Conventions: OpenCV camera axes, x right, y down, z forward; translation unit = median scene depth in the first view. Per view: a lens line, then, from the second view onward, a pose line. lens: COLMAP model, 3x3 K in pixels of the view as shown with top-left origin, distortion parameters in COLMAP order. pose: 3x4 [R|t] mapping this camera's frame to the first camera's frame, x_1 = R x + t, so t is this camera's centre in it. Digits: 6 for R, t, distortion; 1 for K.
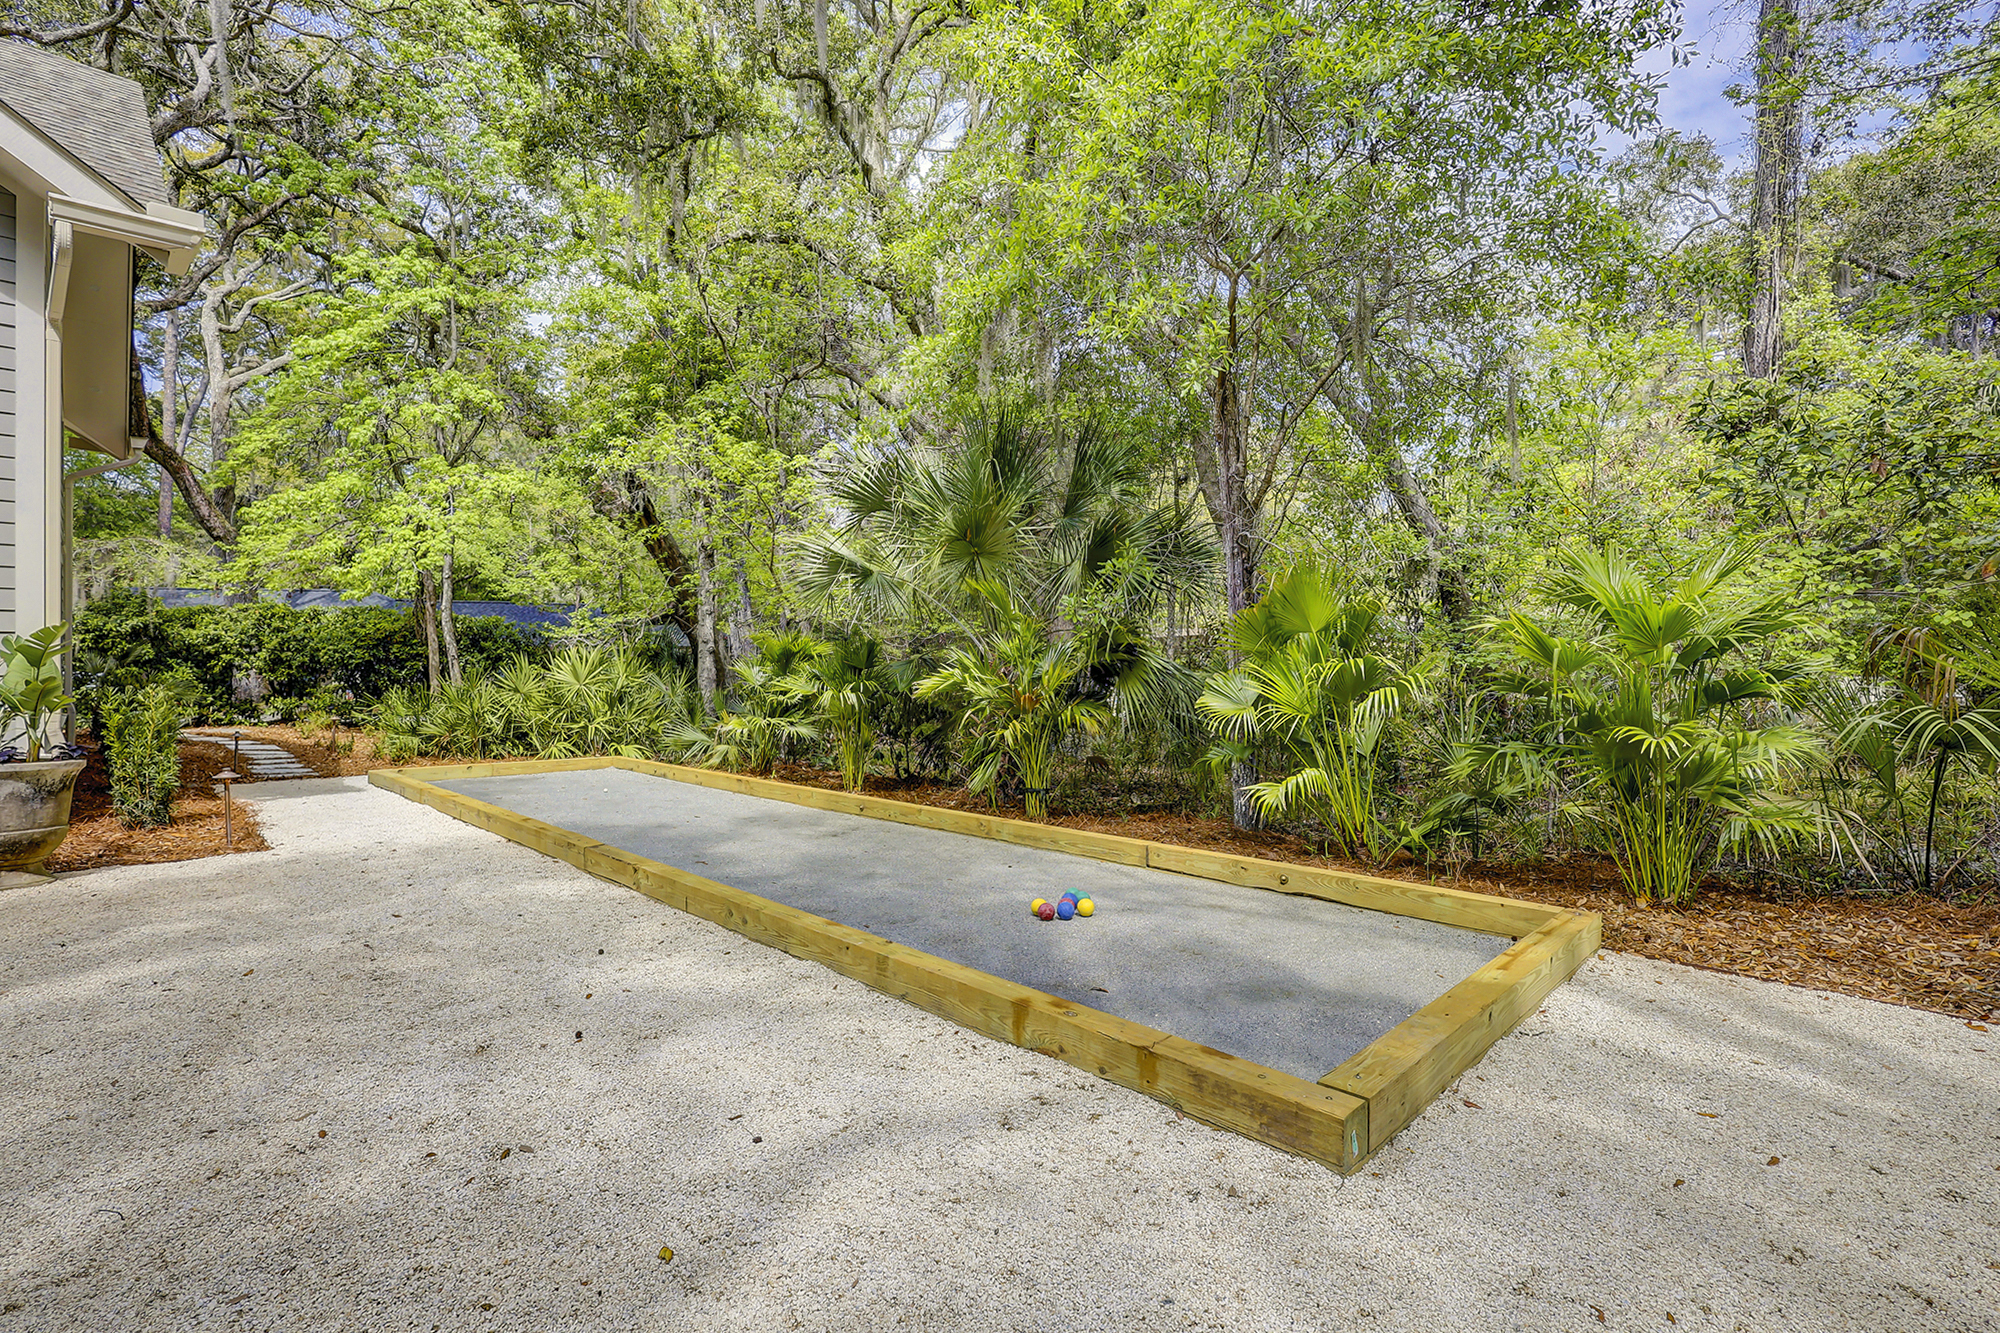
lens RADIAL K [[948.7, 0, 1017.7], [0, 948.7, 666.5], [0, 0, 1]] dist [0.001470, 0.000635]
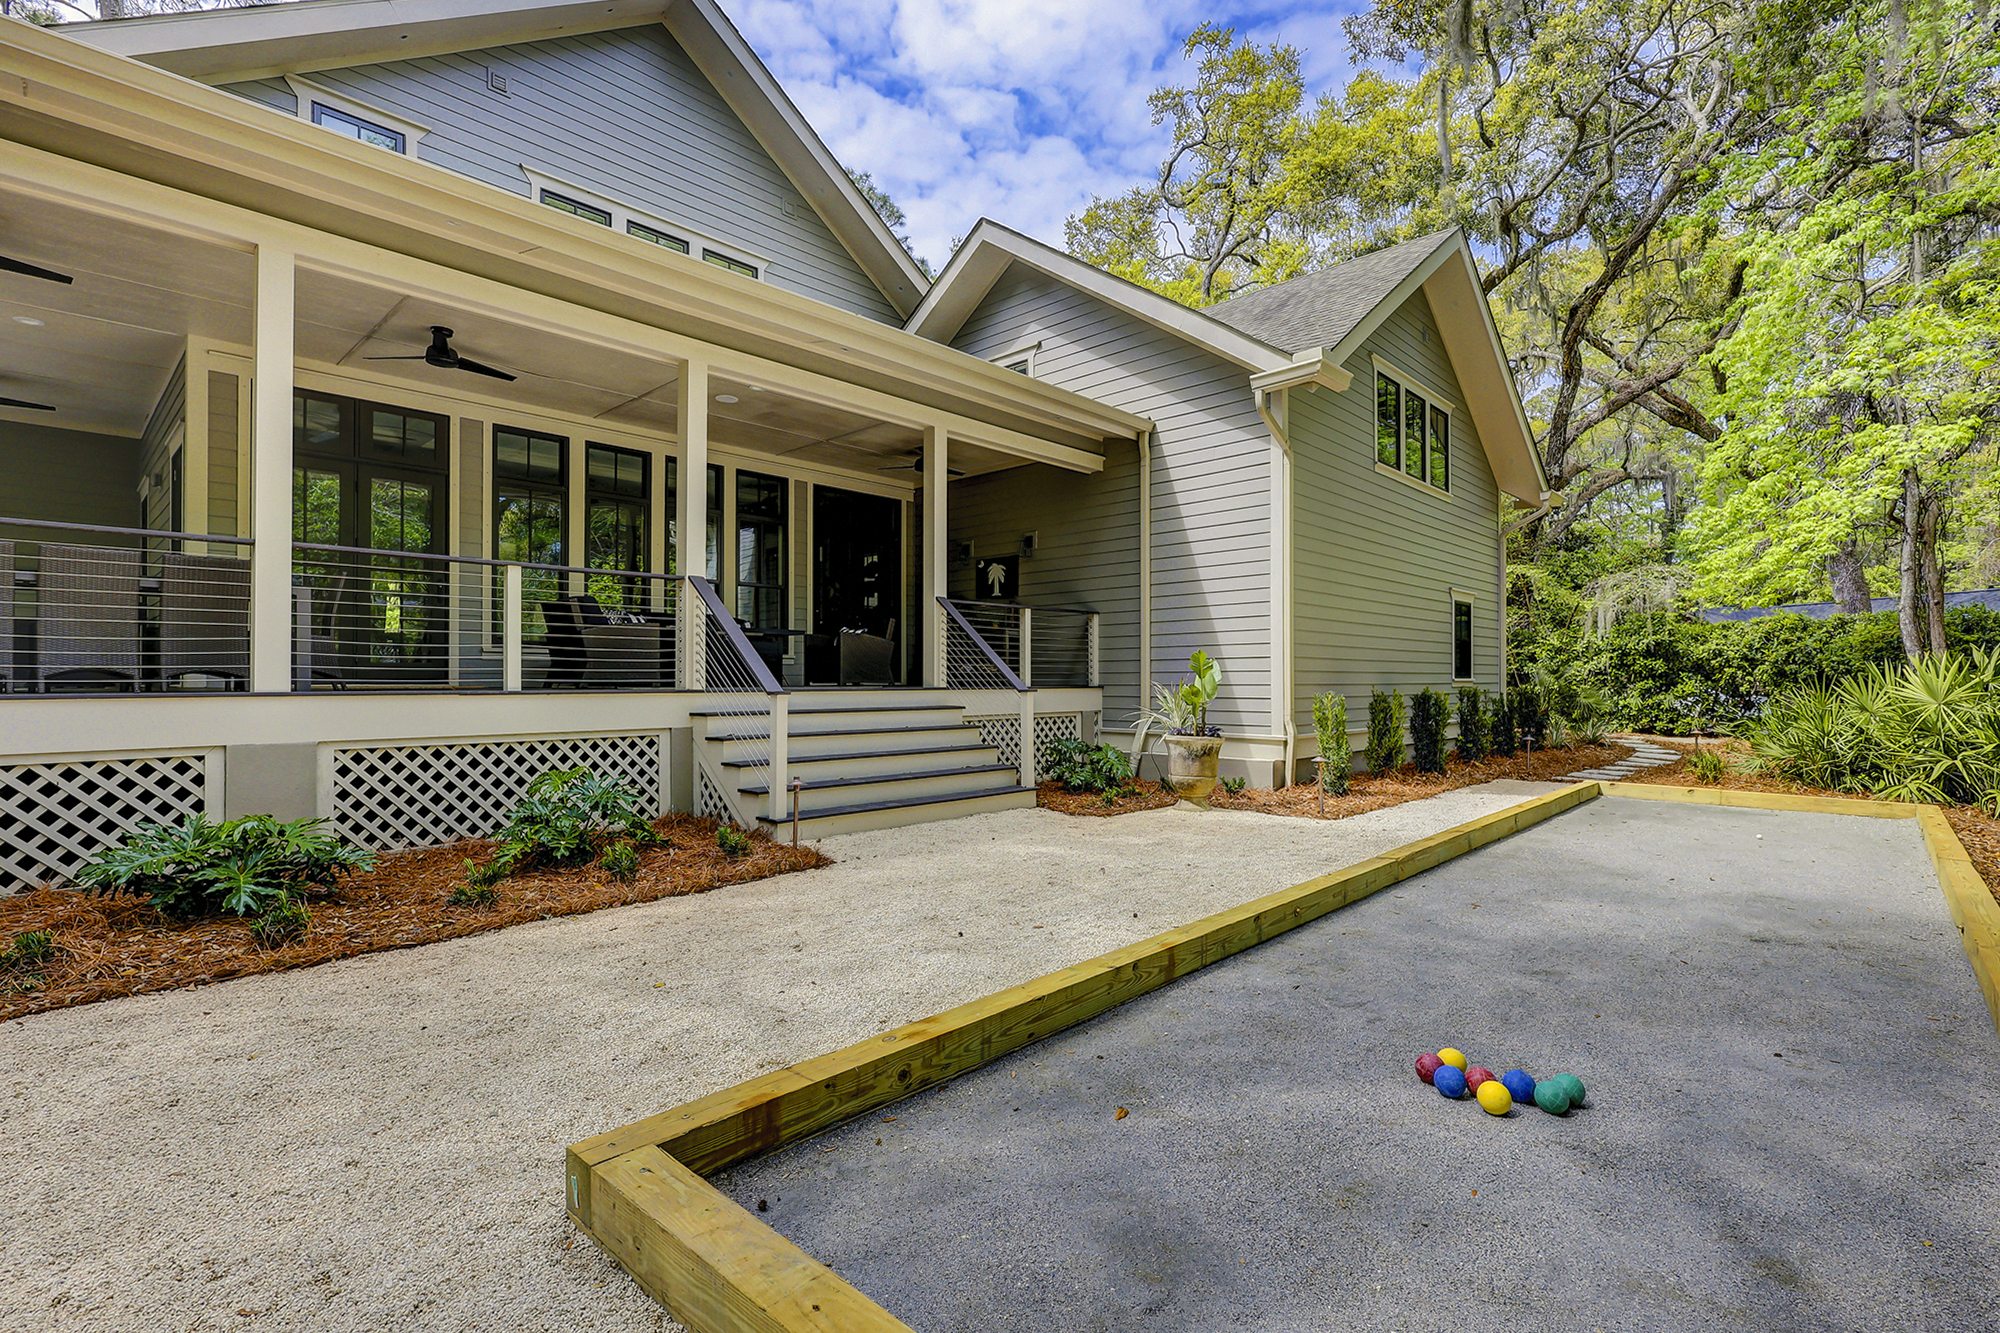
lens RADIAL K [[938.7, 0, 998.7], [0, 938.7, 678.0], [0, 0, 1]] dist [-0.002933, 0.001058]
pose [[-0.000609, -0.002827, -0.999996, 0.340280], [-0.000460, 0.999996, -0.002827, 0.002808], [1.000000, 0.000458, -0.000610, 0.380205]]
